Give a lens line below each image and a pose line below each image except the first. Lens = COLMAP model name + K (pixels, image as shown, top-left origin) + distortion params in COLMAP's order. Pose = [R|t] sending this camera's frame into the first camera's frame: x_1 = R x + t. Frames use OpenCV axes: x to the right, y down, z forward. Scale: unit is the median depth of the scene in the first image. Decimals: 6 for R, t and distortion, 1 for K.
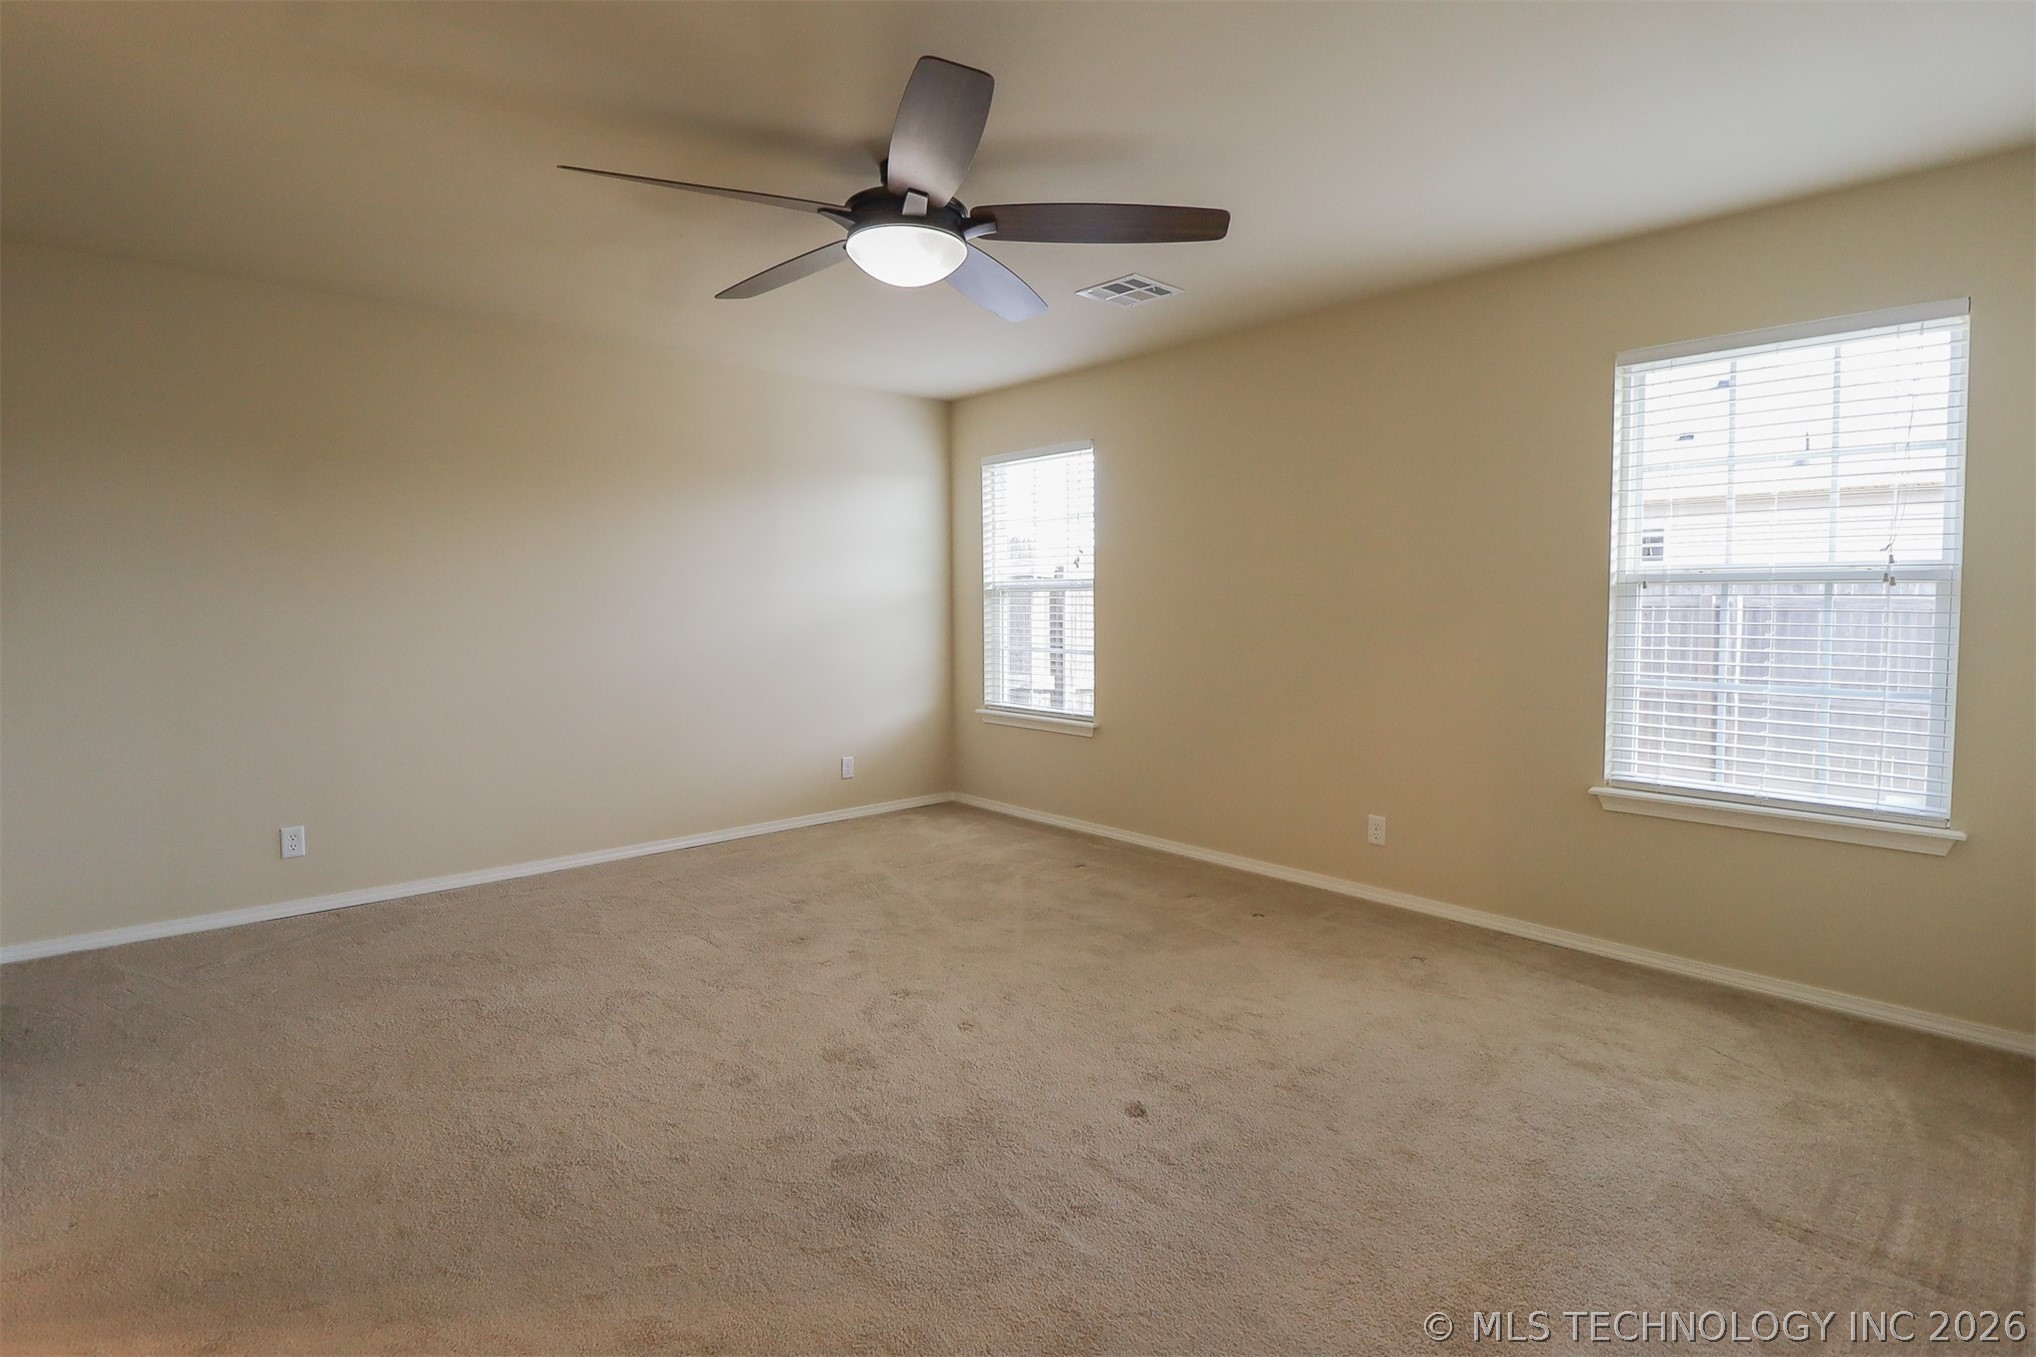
lens RADIAL K [[985.2, 0, 1035.0], [0, 985.2, 673.1], [0, 0, 1]] dist [-0.004172, -0.010835]
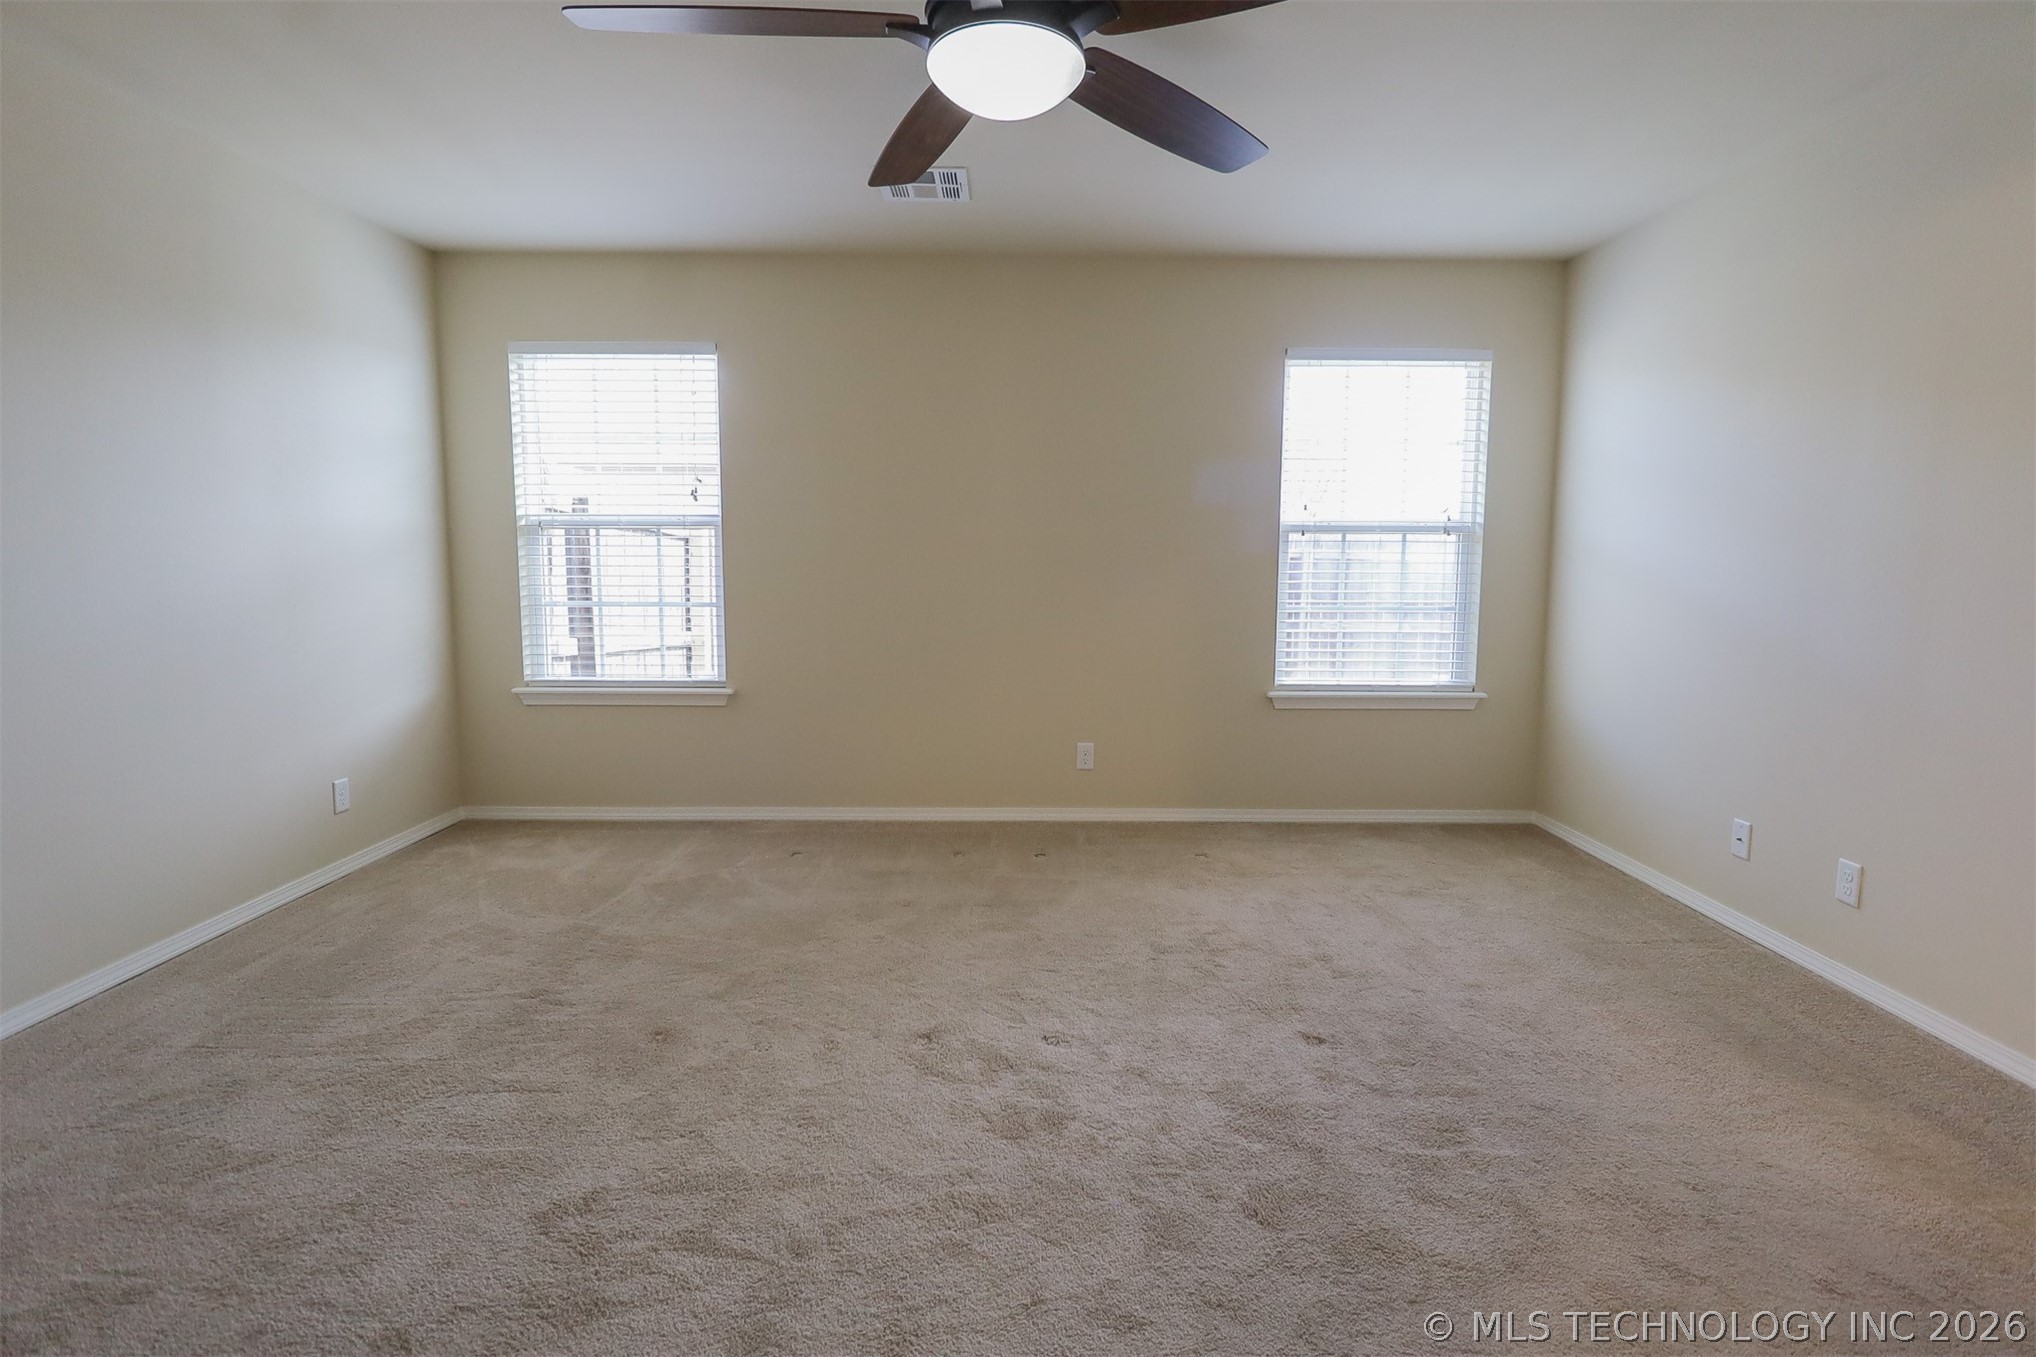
lens RADIAL K [[985.2, 0, 1024.3], [0, 985.2, 671.1], [0, 0, 1]] dist [-0.004172, -0.010835]
pose [[0.674133, -0.088074, 0.733340, -0.381251], [0.047484, 0.995979, 0.075967, -0.015182], [-0.737082, -0.016390, 0.675605, 0.247095]]
